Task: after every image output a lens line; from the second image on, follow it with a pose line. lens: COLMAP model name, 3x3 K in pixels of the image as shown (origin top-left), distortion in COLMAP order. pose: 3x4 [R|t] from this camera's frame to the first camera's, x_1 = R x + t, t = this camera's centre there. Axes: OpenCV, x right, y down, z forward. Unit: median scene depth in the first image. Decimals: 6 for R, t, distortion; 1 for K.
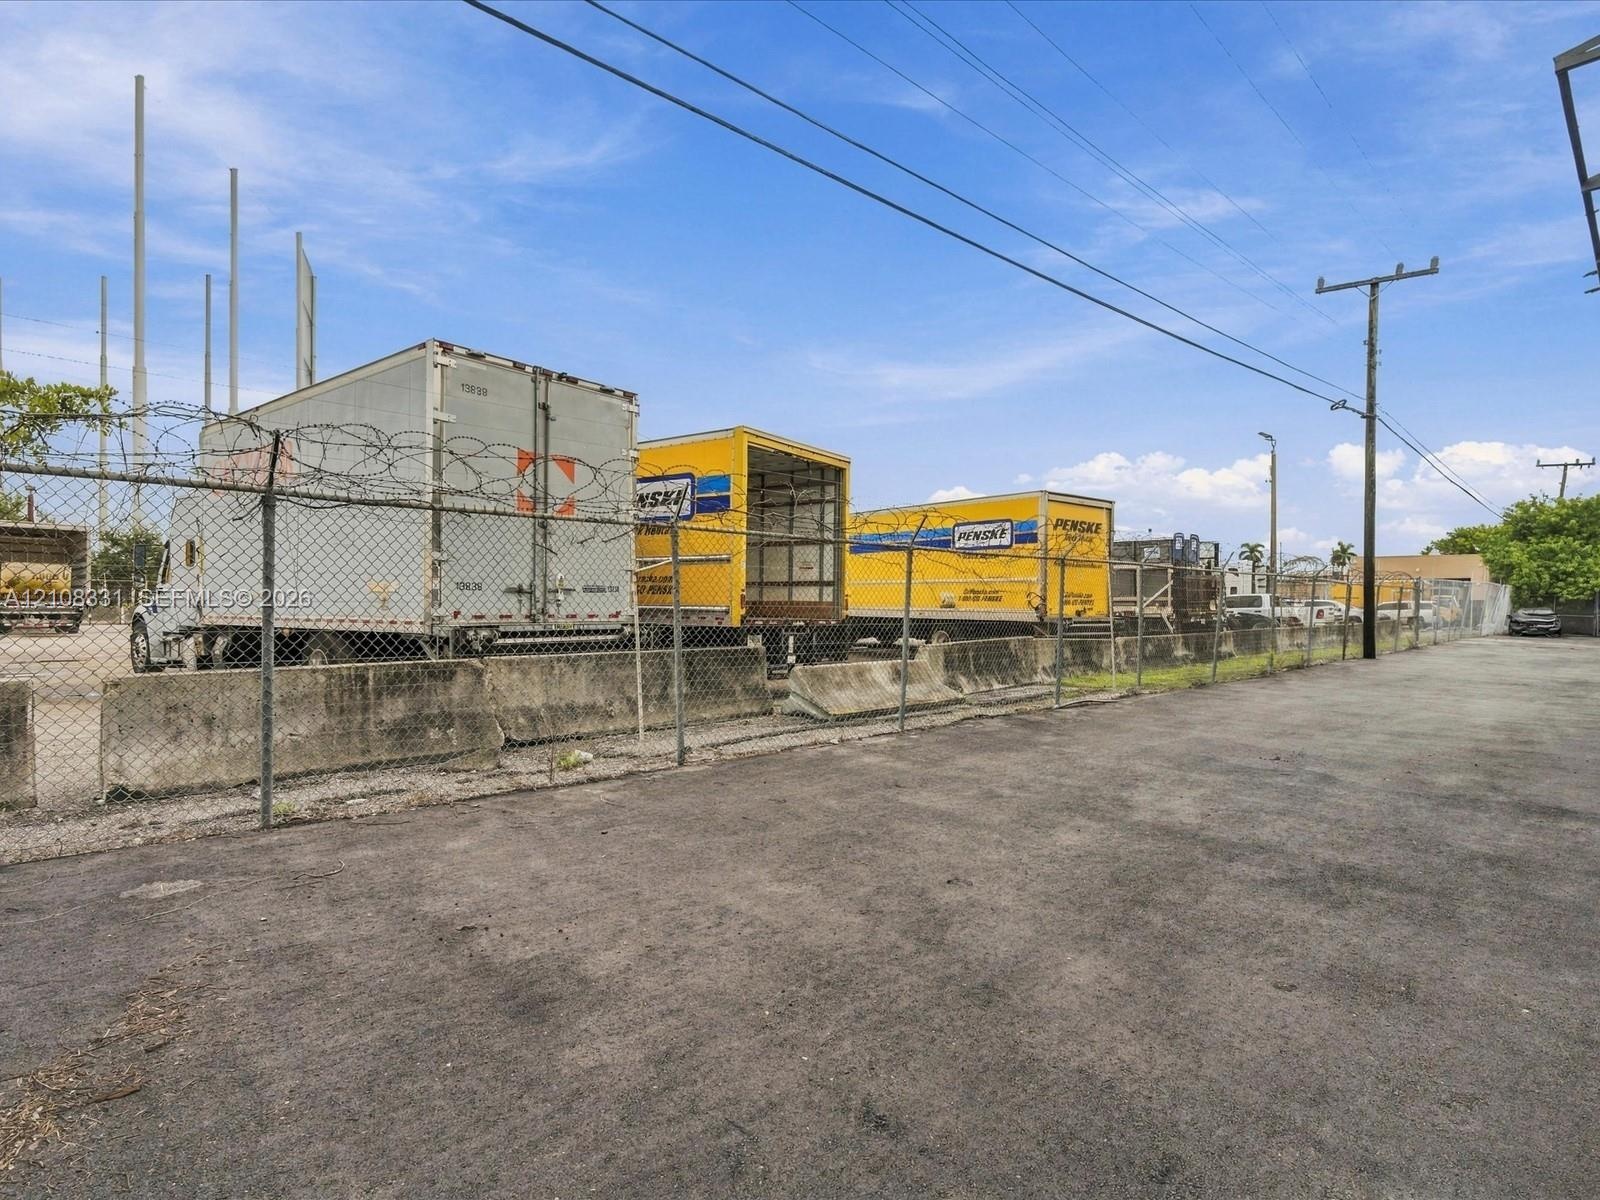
lens RADIAL K [[825.2, 0, 823.7], [0, 825.2, 610.8], [0, 0, 1]] dist [-0.013312, 0.005467]
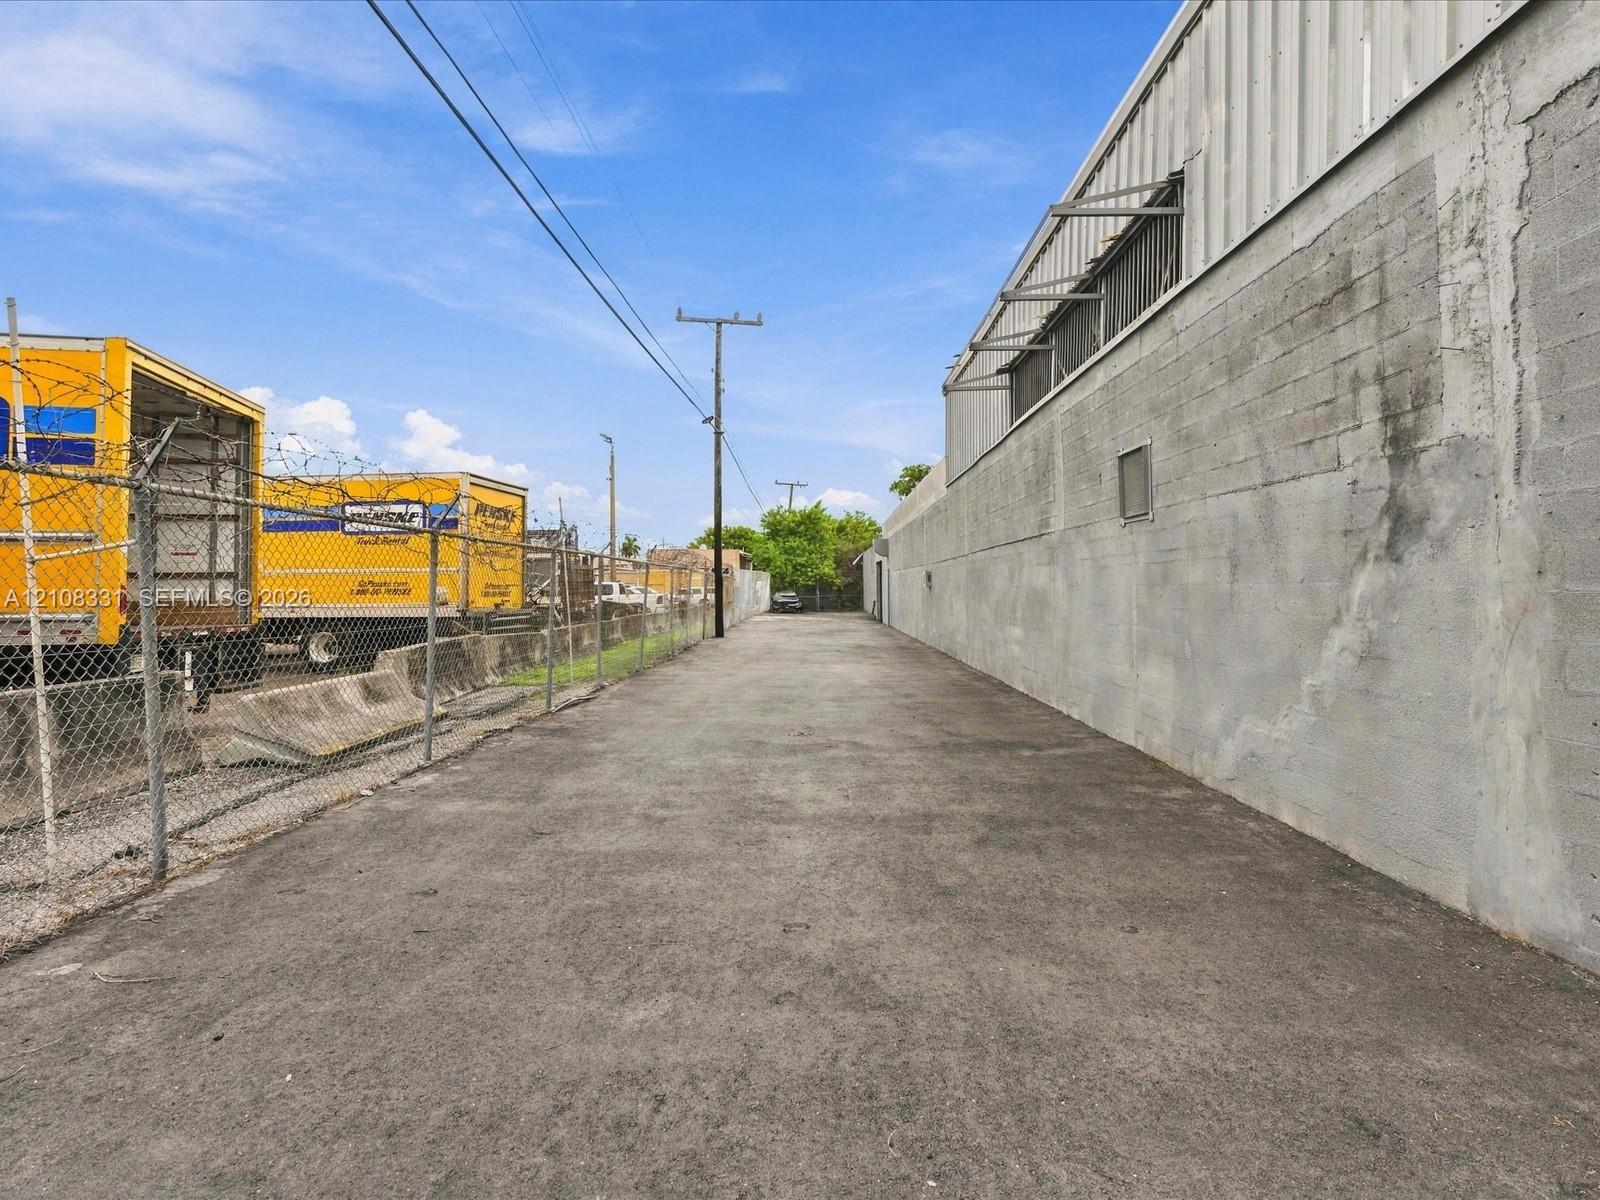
lens RADIAL K [[825.2, 0, 833.1], [0, 825.2, 559.2], [0, 0, 1]] dist [-0.013312, 0.005467]
pose [[0.695916, 0.013237, 0.718001, -0.171195], [0.021698, 0.998986, -0.039447, -0.008538], [-0.717795, 0.043031, 0.694923, 0.140755]]
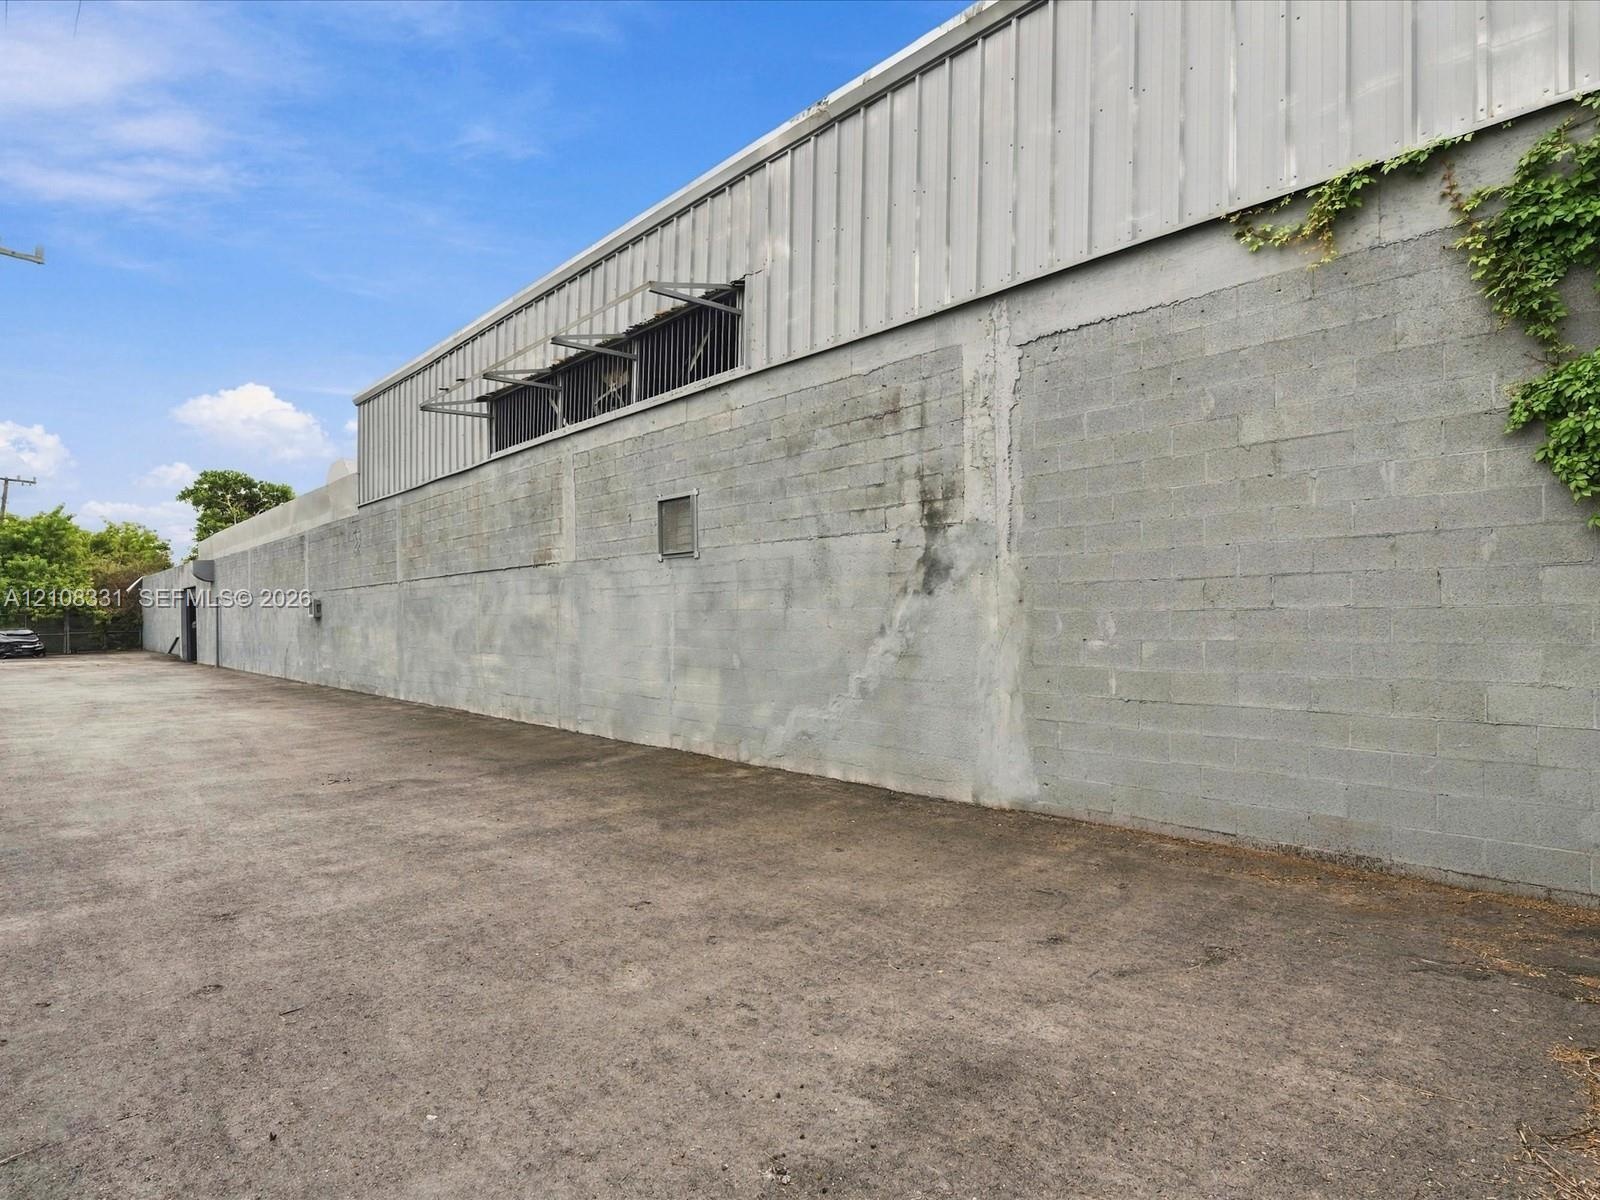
lens RADIAL K [[825.2, 0, 808.2], [0, 825.2, 610.1], [0, 0, 1]] dist [-0.013312, 0.005467]
pose [[0.026766, -0.011650, 0.999574, -0.331531], [0.034551, 0.999345, 0.010723, -0.014767], [-0.999044, 0.034249, 0.027151, 0.299007]]
